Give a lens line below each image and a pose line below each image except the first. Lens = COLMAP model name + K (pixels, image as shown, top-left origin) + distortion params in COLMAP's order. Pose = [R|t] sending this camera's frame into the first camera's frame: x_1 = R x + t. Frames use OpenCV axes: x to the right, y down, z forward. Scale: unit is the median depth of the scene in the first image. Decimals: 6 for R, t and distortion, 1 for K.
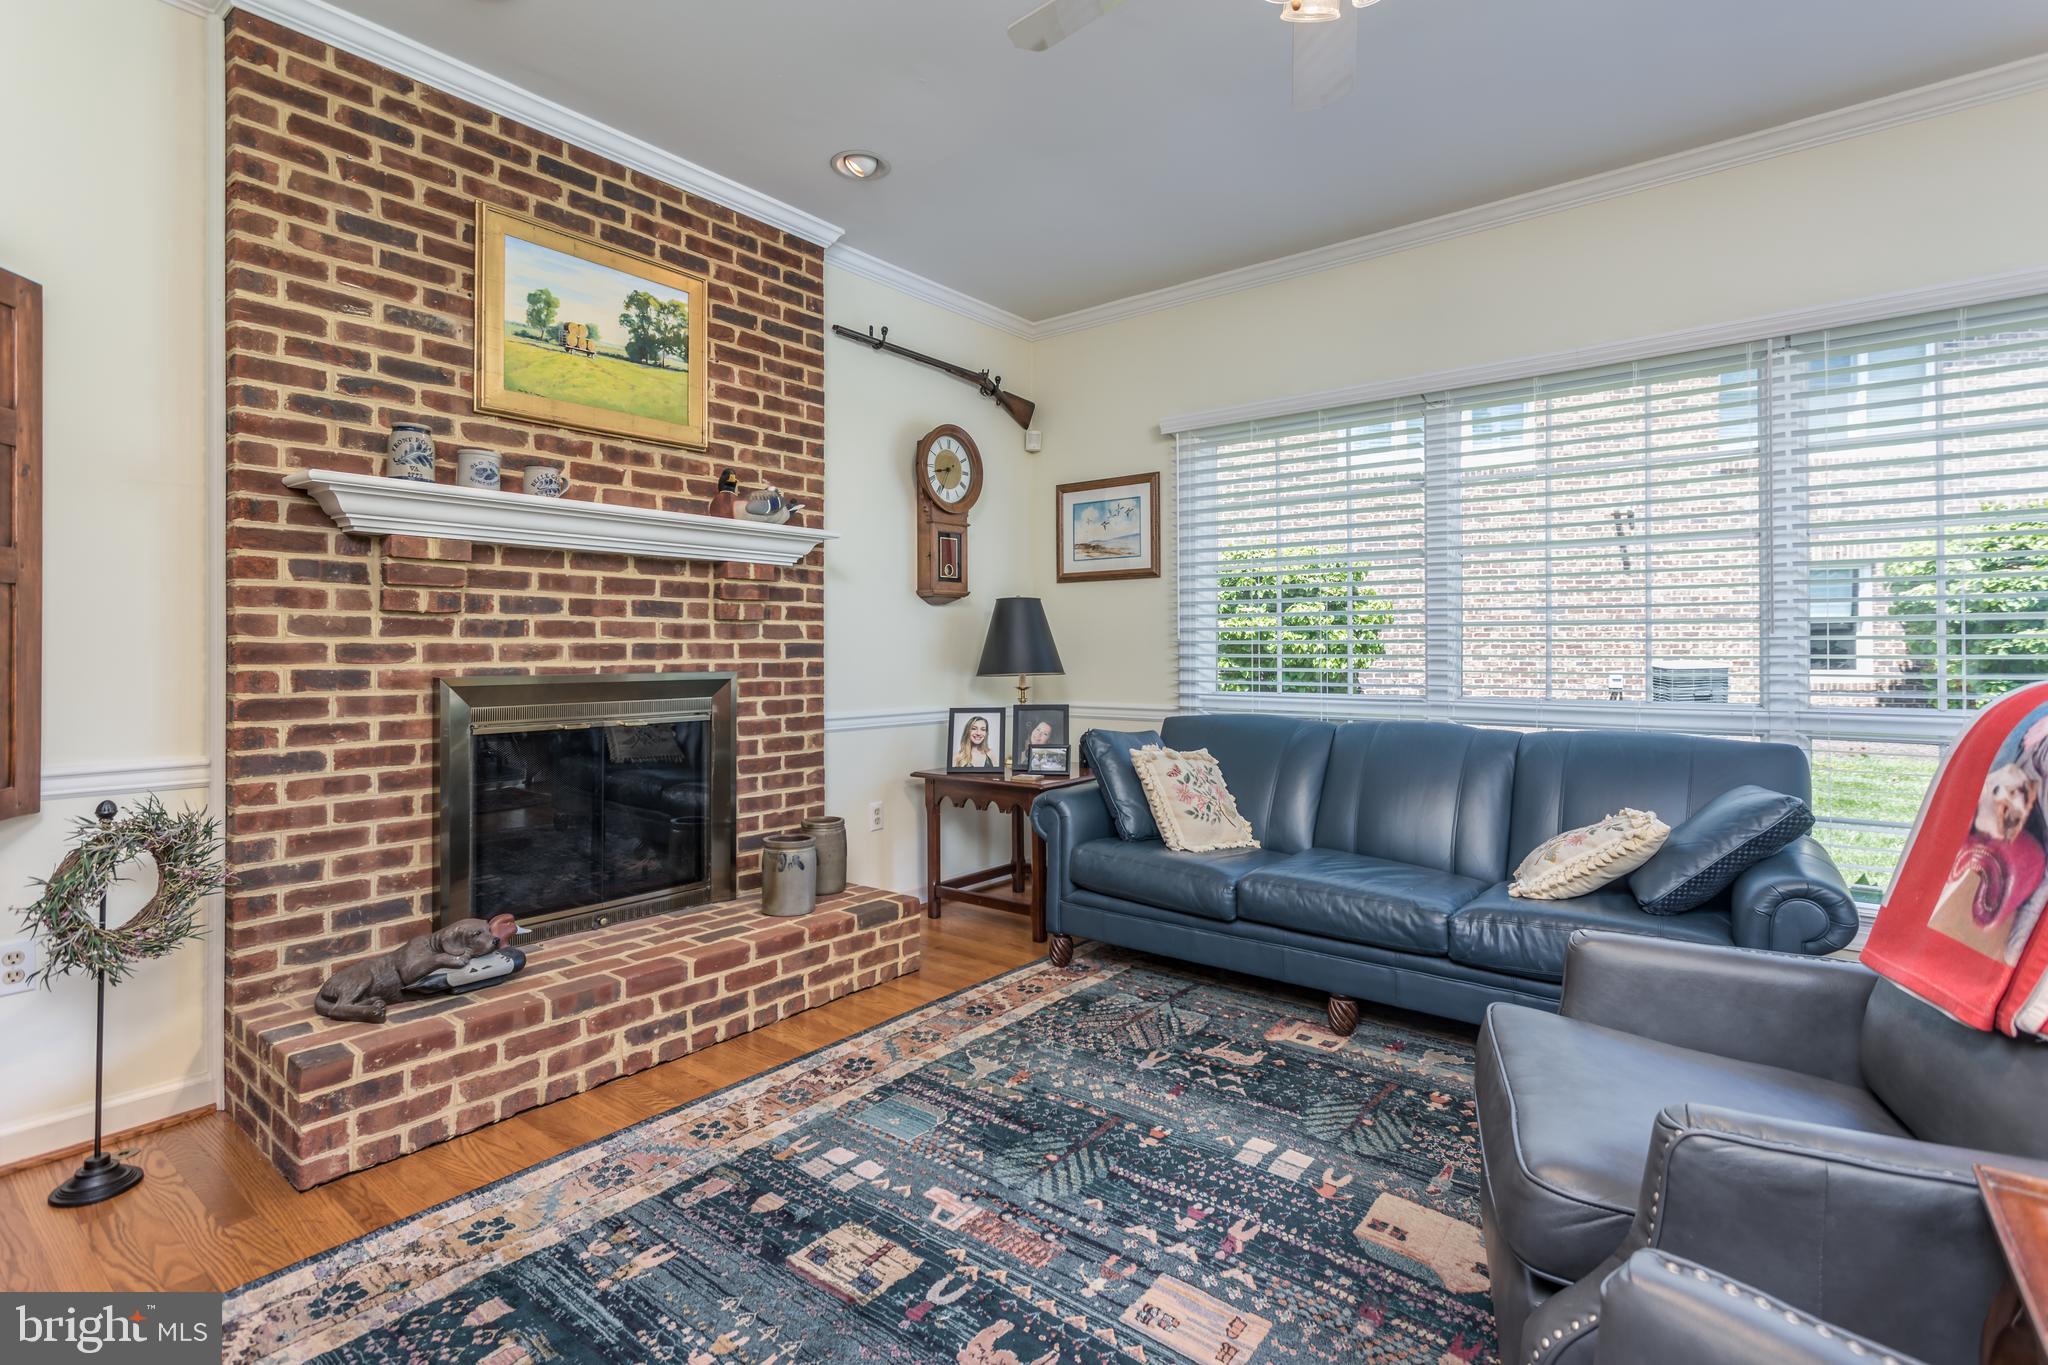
lens RADIAL K [[996.1, 0, 1019.8], [0, 996.1, 641.1], [0, 0, 1]] dist [0.000292, 0.011269]
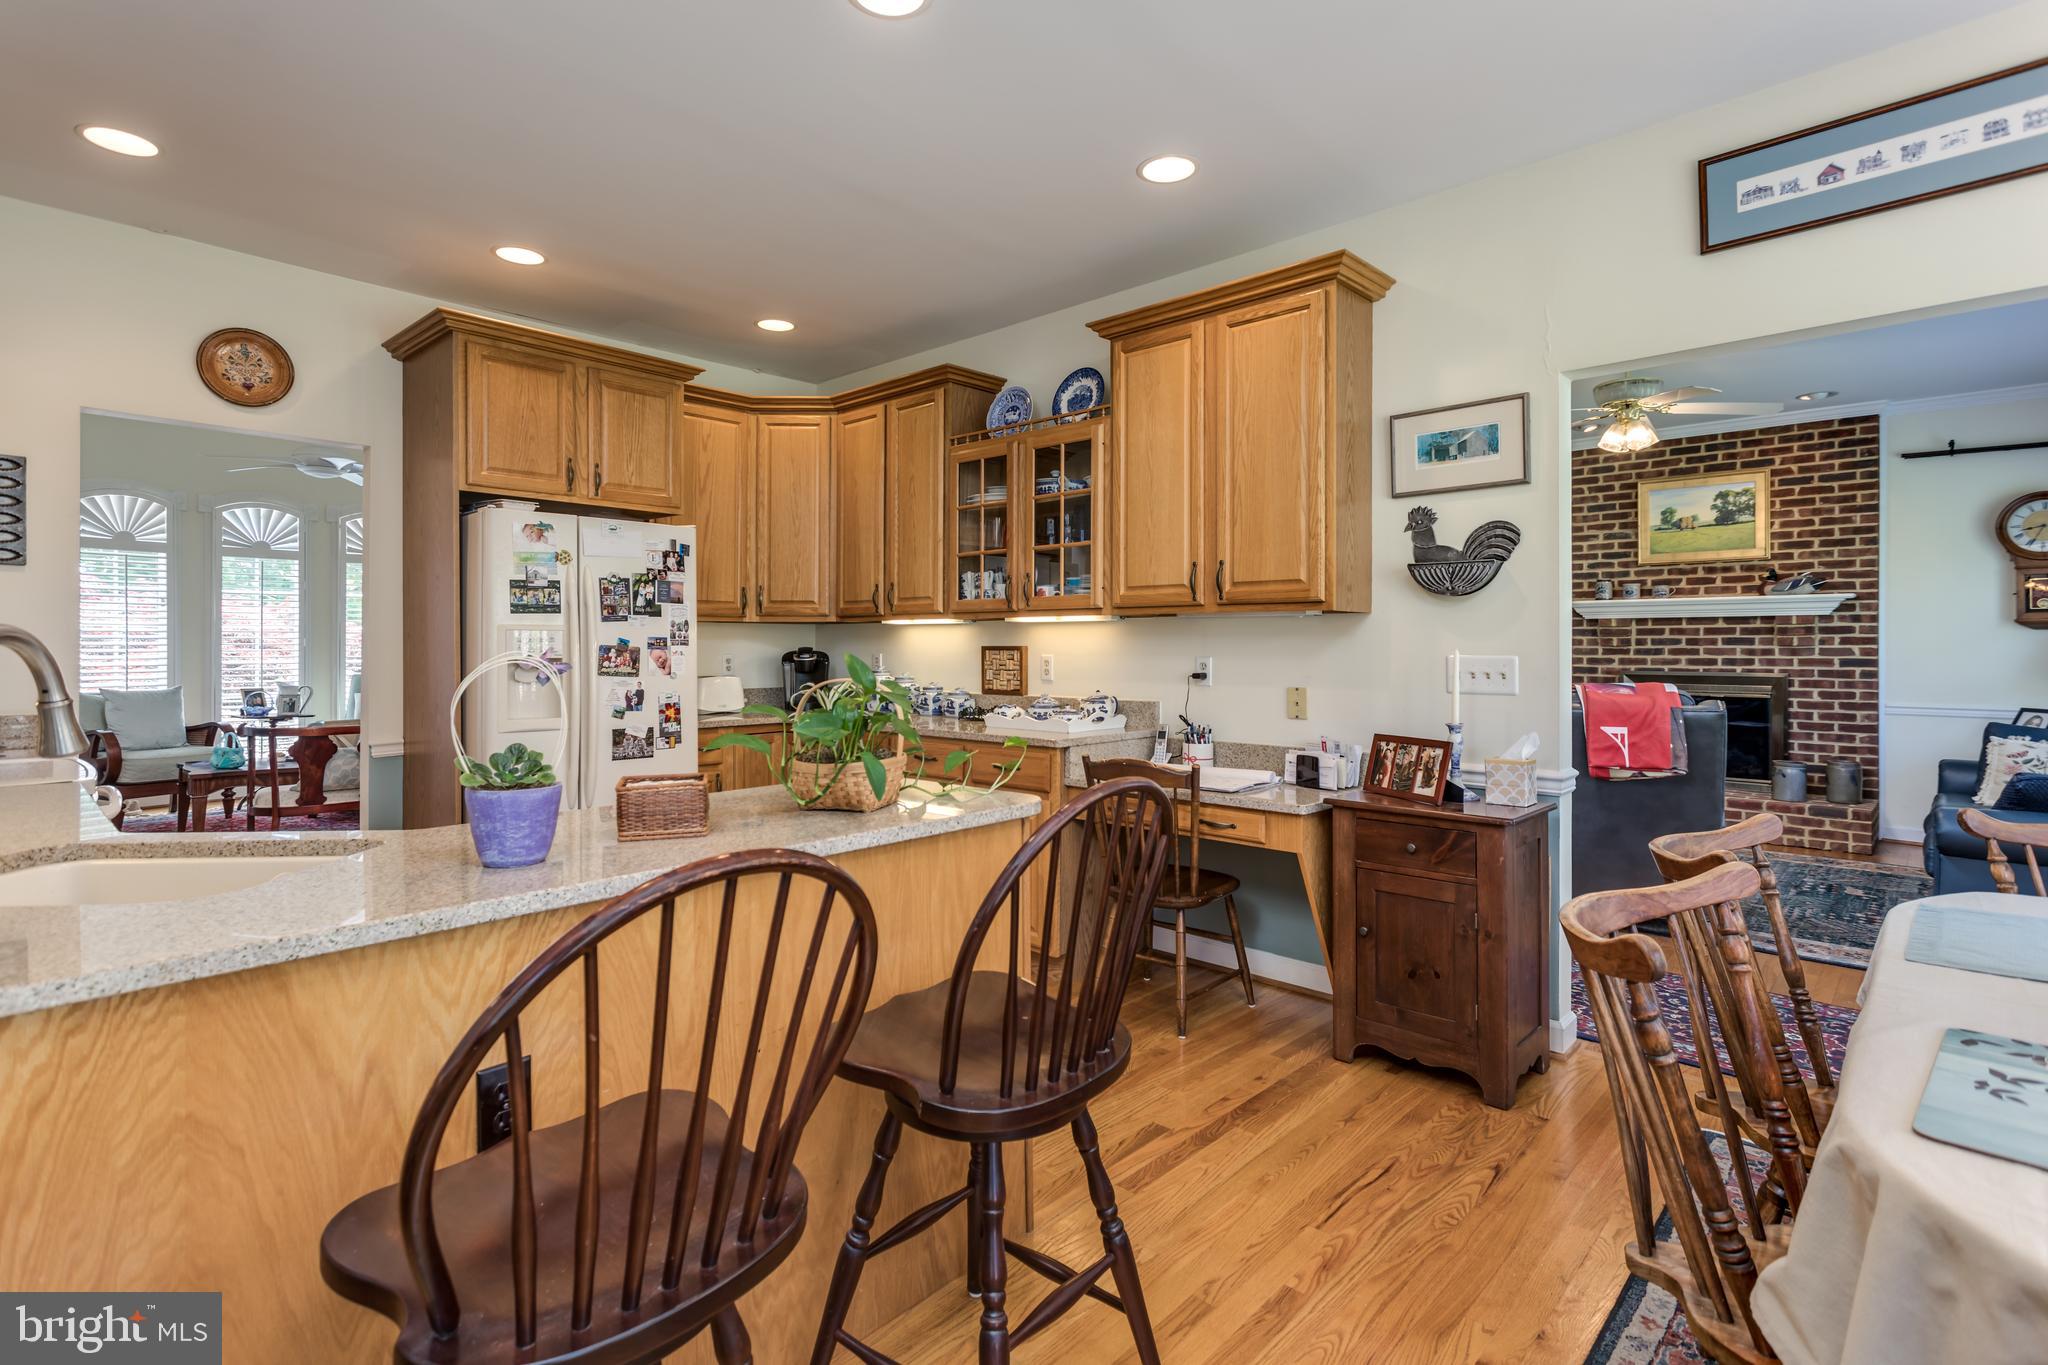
lens RADIAL K [[987.9, 0, 1019.3], [0, 987.9, 643.6], [0, 0, 1]] dist [0.006218, 0.001367]
pose [[-0.085006, 0.000161, -0.996380, 1.882401], [0.009524, 0.999954, -0.000651, -0.042292], [0.996335, -0.009545, -0.085004, -0.313057]]
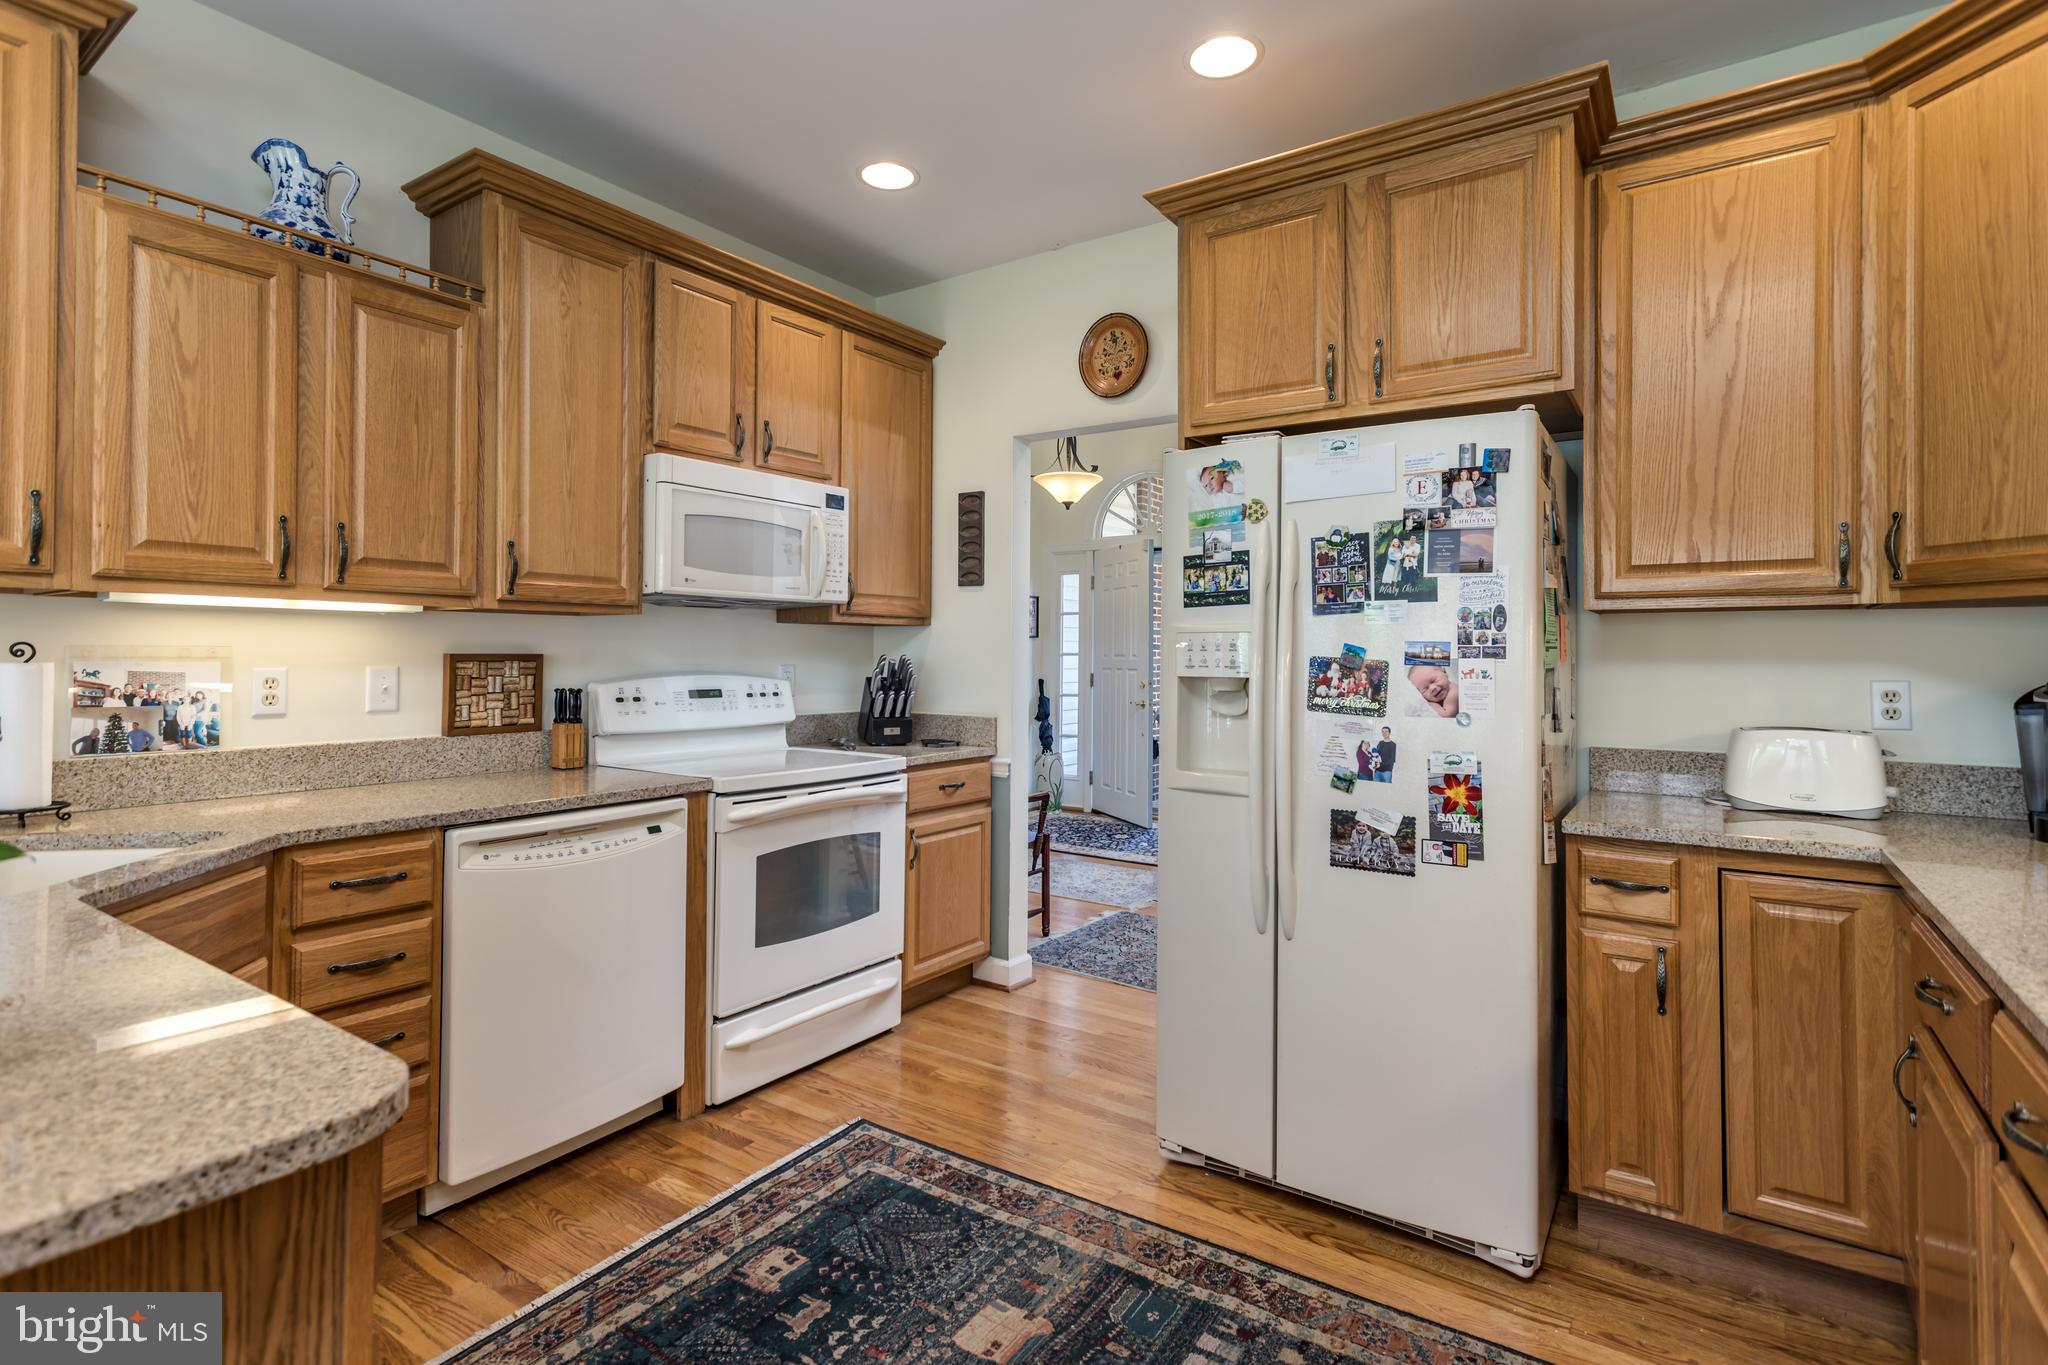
lens RADIAL K [[987.9, 0, 1019.3], [0, 987.9, 643.6], [0, 0, 1]] dist [0.006218, 0.001367]
pose [[-0.997863, -0.005026, -0.065143, 0.932562], [-0.003646, 0.999767, -0.021289, -0.039765], [0.065235, -0.021006, -0.997649, -0.254710]]
